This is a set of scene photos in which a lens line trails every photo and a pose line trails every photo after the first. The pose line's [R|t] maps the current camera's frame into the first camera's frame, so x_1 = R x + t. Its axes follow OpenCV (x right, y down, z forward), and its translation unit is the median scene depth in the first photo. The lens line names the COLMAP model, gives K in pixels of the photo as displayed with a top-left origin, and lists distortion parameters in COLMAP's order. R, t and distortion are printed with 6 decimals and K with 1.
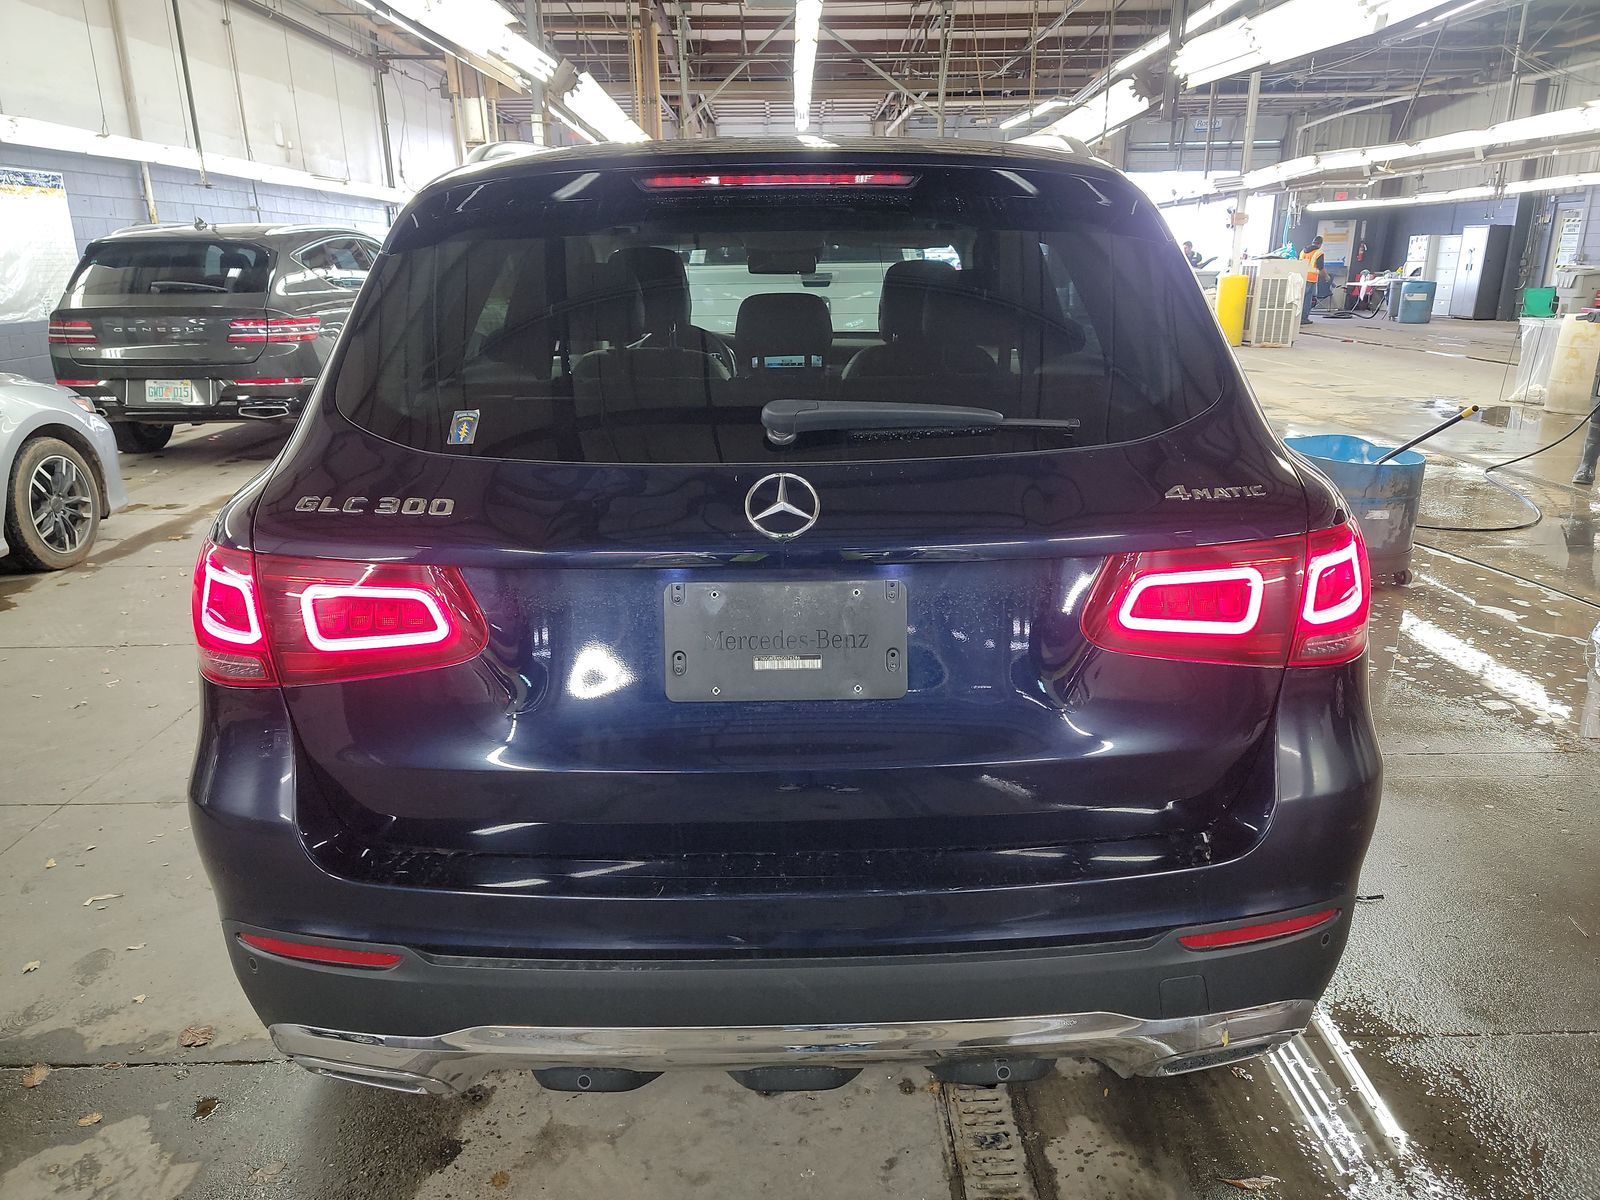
lens RADIAL K [[1114.9, 0, 805.1], [0, 1114.9, 610.0], [0, 0, 1]] dist [0.055400, -0.042123]
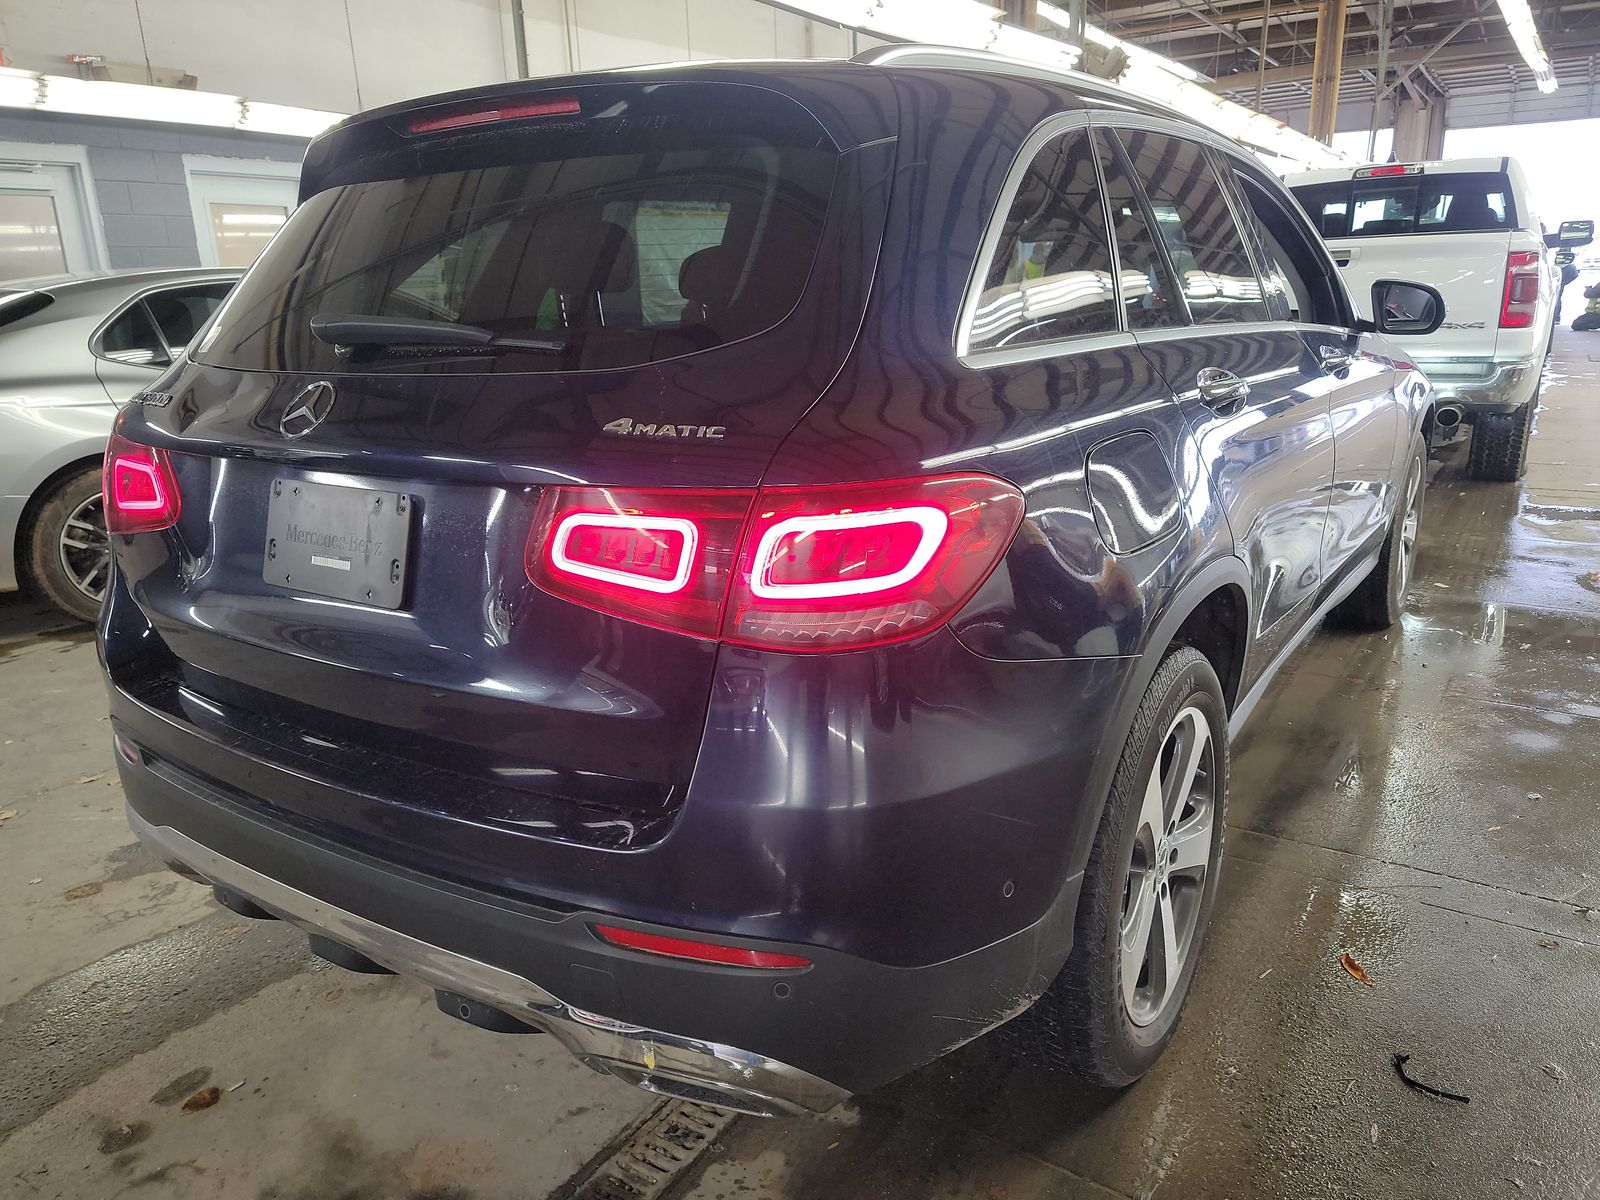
lens RADIAL K [[1114.9, 0, 797.8], [0, 1114.9, 603.5], [0, 0, 1]] dist [0.055400, -0.042123]
pose [[0.827729, 0.141384, -0.543024, 0.414823], [-0.147087, 0.988567, 0.033183, -0.006386], [0.541507, 0.052406, 0.839061, 0.147026]]
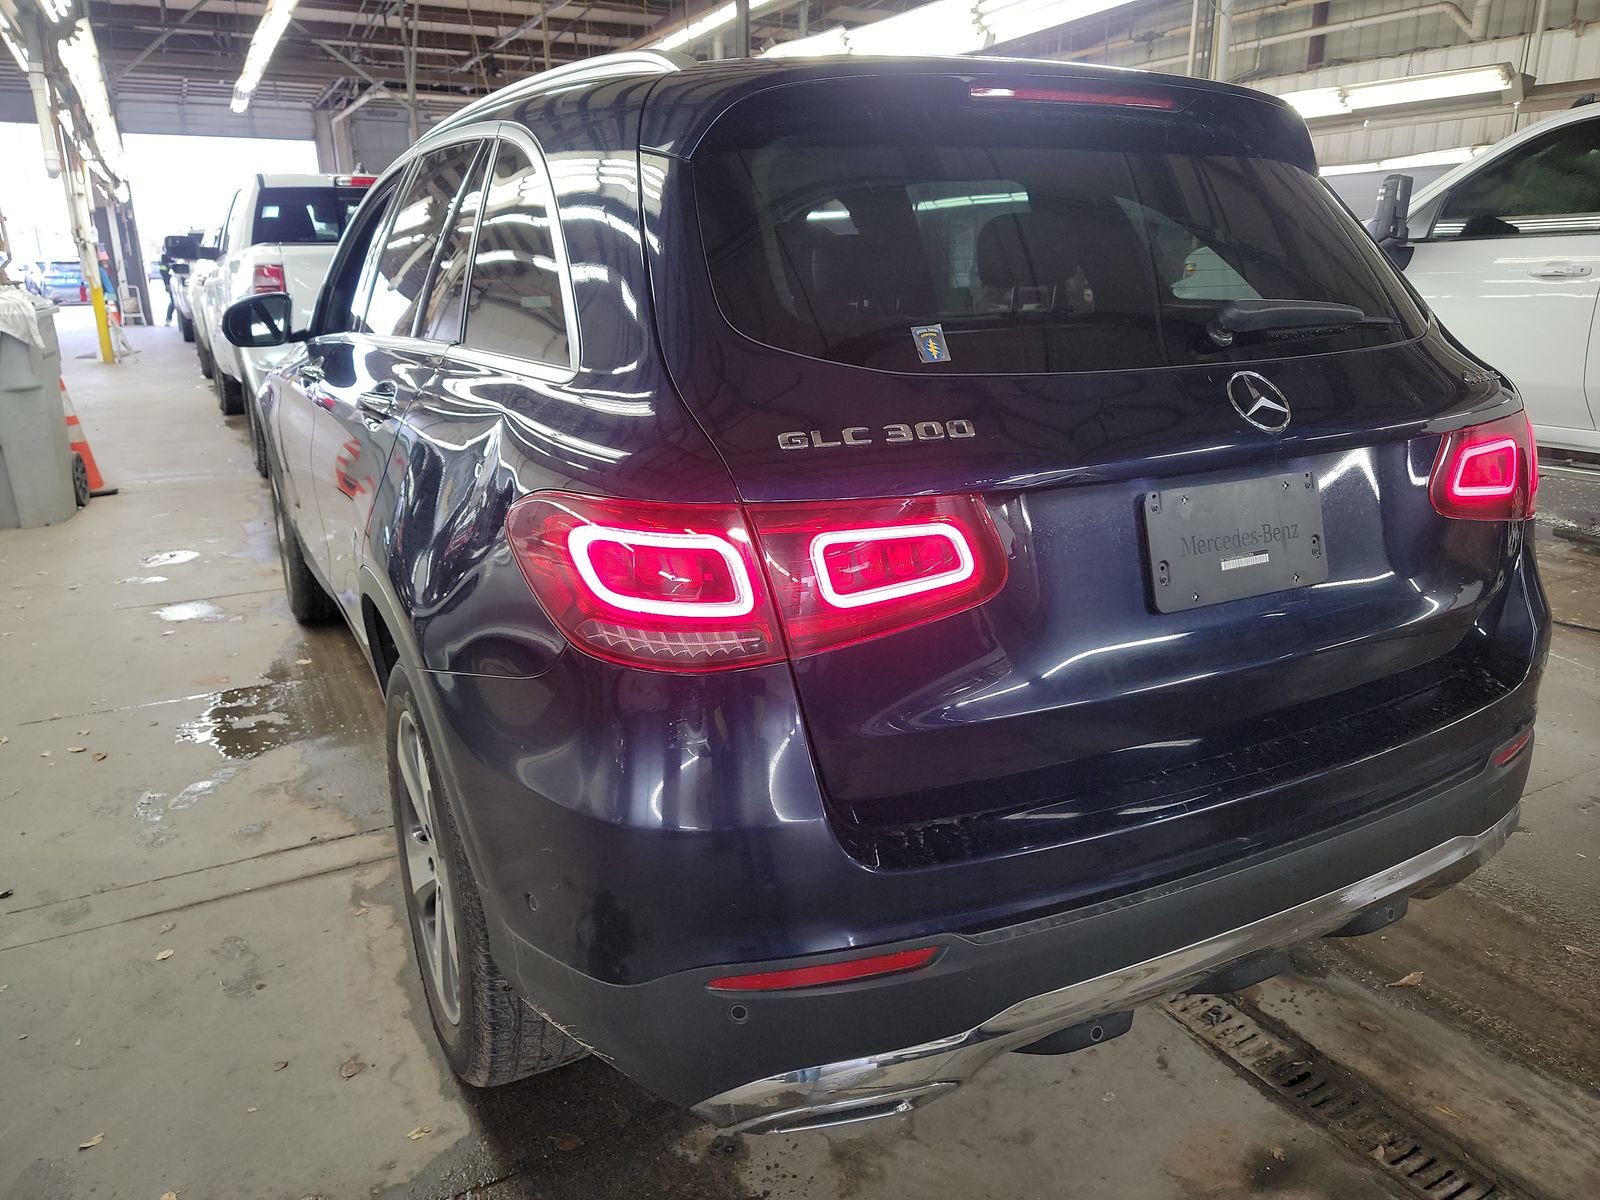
lens RADIAL K [[1114.9, 0, 818.3], [0, 1114.9, 584.2], [0, 0, 1]] dist [0.055400, -0.042123]
pose [[0.890448, -0.124765, 0.437649, -0.354408], [0.135541, 0.990749, 0.006669, 0.004271], [-0.434432, 0.053381, 0.899121, 0.108440]]
